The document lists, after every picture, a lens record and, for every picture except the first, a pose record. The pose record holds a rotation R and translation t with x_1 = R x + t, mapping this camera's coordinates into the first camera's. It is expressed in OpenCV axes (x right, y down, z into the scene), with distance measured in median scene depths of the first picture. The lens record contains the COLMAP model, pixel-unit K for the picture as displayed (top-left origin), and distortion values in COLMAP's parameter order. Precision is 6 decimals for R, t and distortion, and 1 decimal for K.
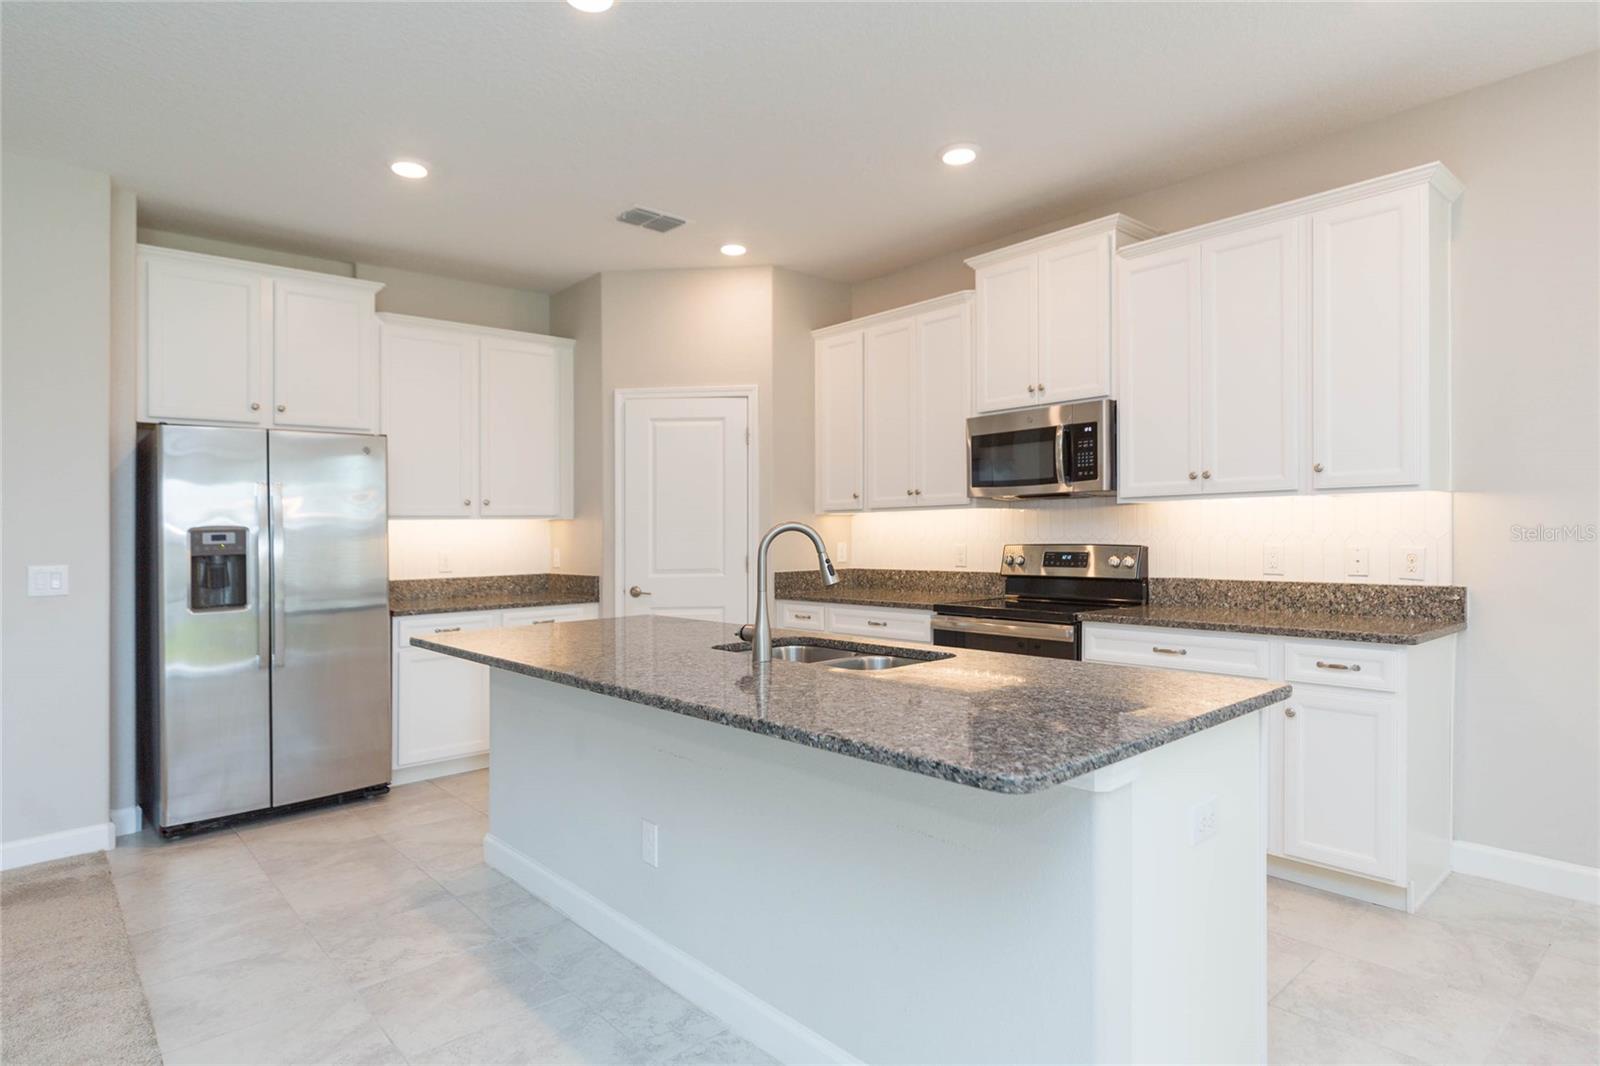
lens RADIAL K [[904.7, 0, 800.0], [0, 904.7, 533.0], [0, 0, 1]] dist [0.000840, 0.000613]
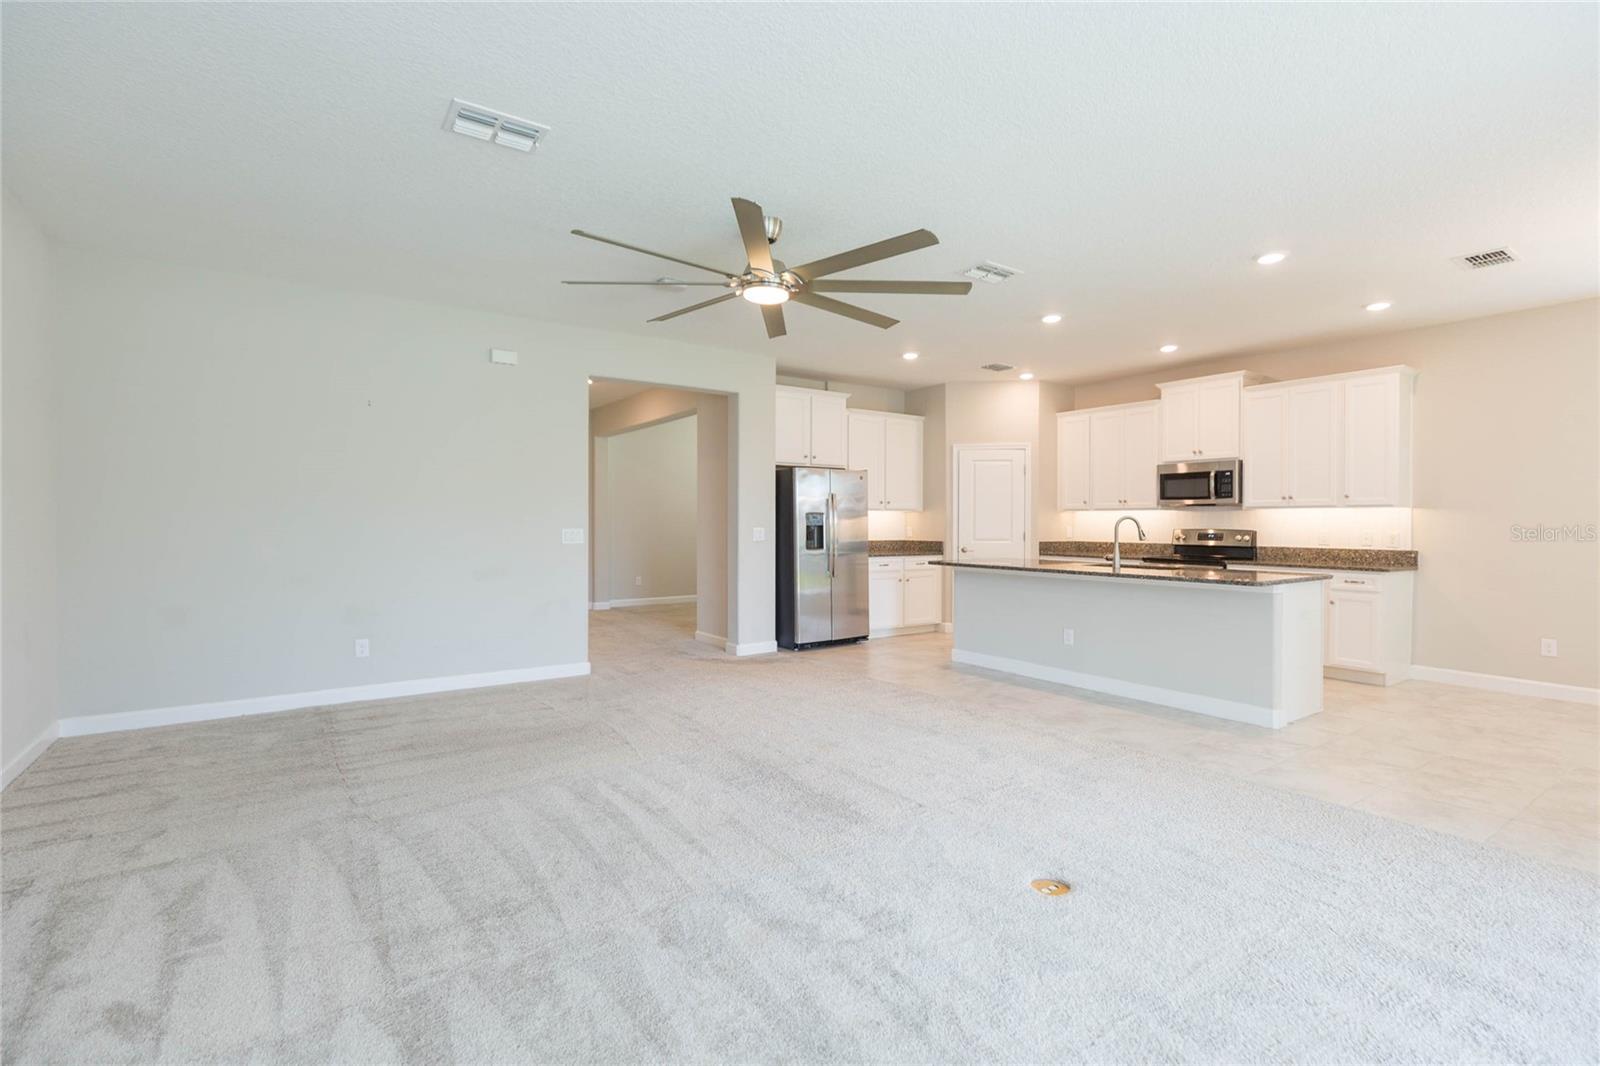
lens RADIAL K [[749.1, 0, 795.4], [0, 749.1, 510.5], [0, 0, 1]] dist [0.001809, -0.000210]
pose [[0.992359, 0.018505, -0.121991, -0.440713], [-0.020464, 0.999681, -0.014830, 0.015174], [0.121677, 0.017213, 0.992420, -0.800881]]
